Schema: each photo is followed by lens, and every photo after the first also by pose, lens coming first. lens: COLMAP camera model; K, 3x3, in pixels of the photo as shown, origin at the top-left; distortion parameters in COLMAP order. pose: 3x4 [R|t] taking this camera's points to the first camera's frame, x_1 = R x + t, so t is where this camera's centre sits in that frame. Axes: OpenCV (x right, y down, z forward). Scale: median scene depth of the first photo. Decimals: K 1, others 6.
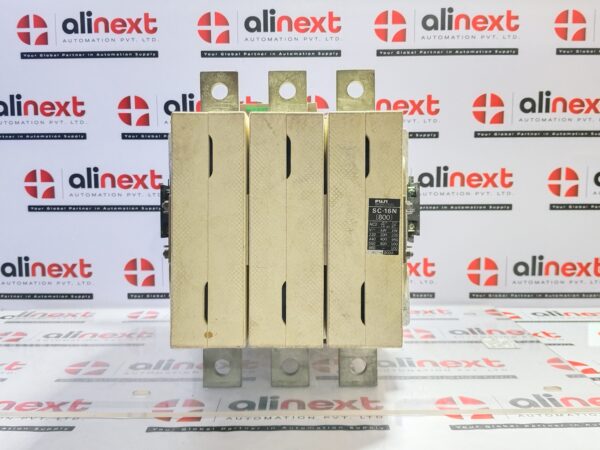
lens RADIAL K [[592.1, 0, 301.5], [0, 592.1, 225.8], [0, 0, 1]] dist [0.095682, -0.256186]
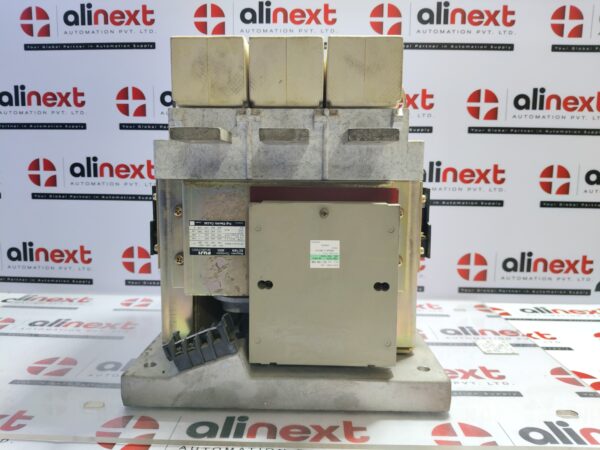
lens RADIAL K [[458.3, 0, 300.4], [0, 458.3, 224.0], [0, 0, 1]] dist [-0.001050, -0.047026]
pose [[0.999507, 0.020490, -0.023774, 0.030402], [-0.020109, 0.999668, 0.016137, -0.002313], [0.024097, -0.015651, 0.999587, 0.224279]]
